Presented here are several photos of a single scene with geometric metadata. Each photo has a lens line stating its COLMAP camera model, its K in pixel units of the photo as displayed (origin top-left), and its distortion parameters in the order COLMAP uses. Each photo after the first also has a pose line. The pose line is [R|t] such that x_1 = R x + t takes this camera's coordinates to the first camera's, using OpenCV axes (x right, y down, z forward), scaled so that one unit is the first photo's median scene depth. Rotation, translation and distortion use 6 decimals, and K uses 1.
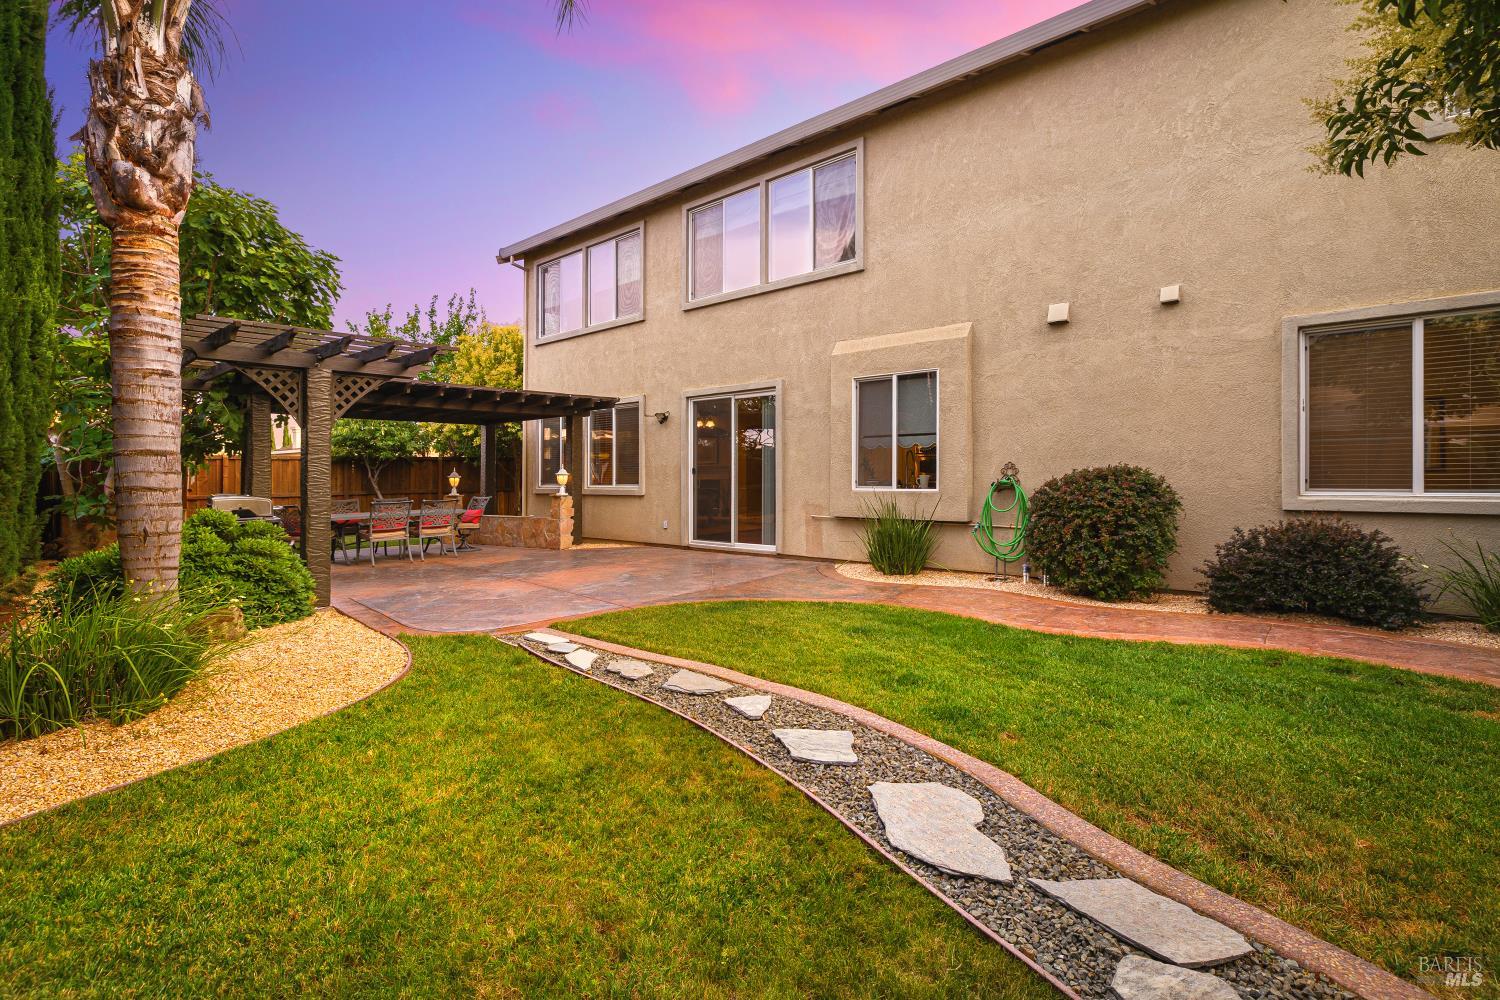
lens RADIAL K [[667.0, 0, 771.8], [0, 667.0, 461.5], [0, 0, 1]] dist [0.002931, -0.000241]
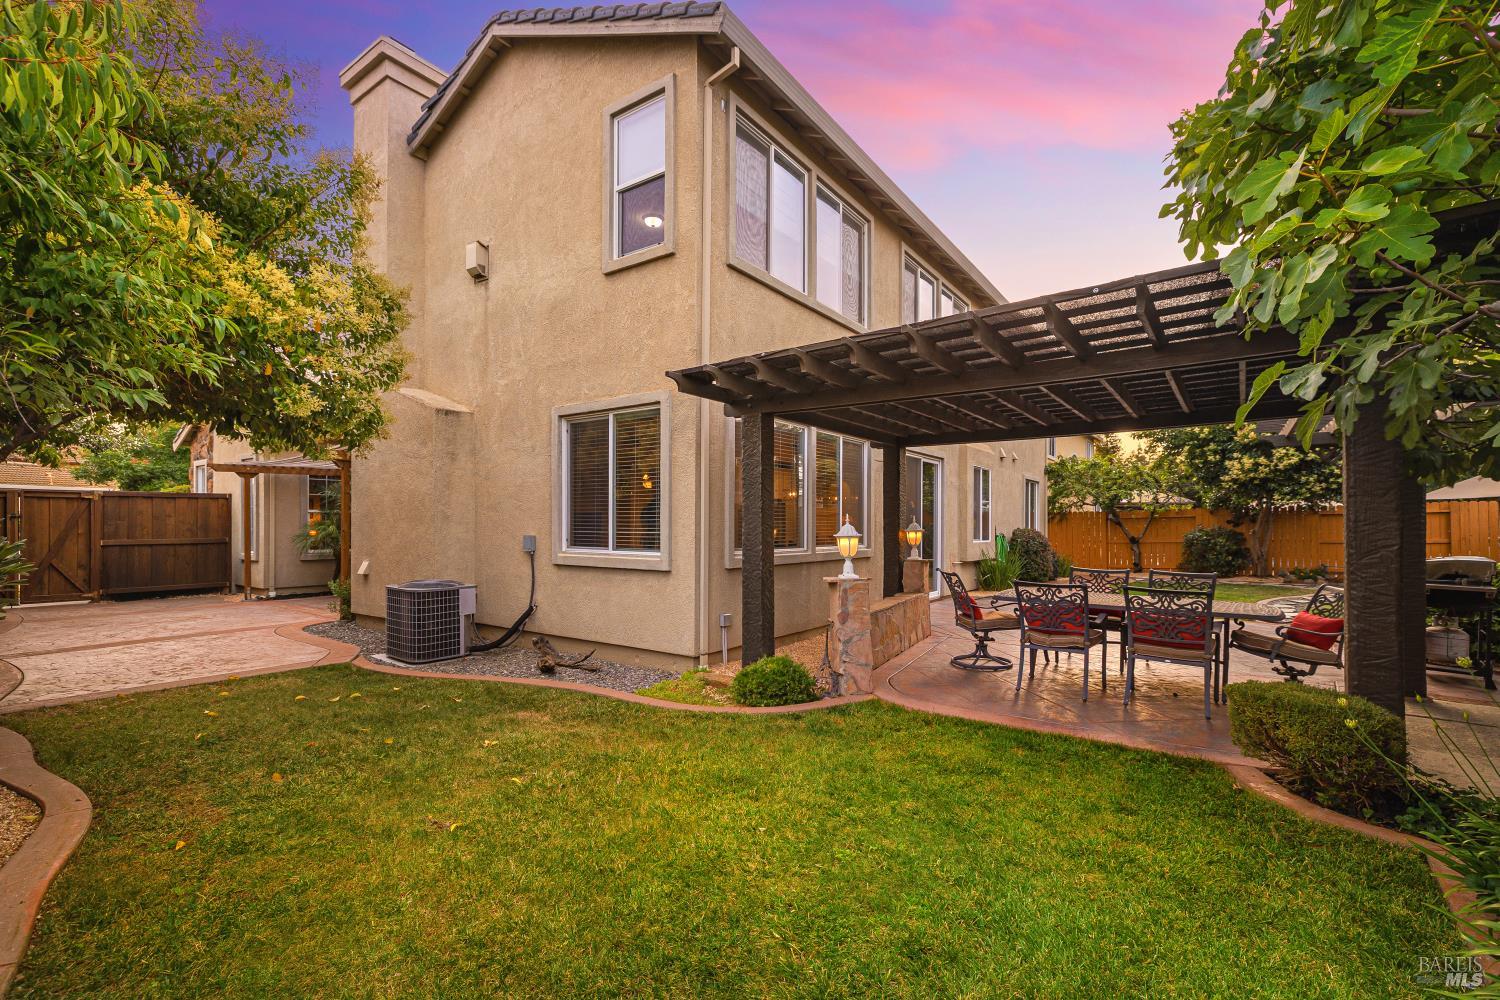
lens RADIAL K [[667.0, 0, 742.0], [0, 667.0, 527.4], [0, 0, 1]] dist [0.002931, -0.000241]
pose [[-0.060025, 0.008672, 0.998159, -1.297363], [-0.017691, 0.999796, -0.009750, 0.033781], [-0.998040, -0.018244, -0.059859, 1.581759]]
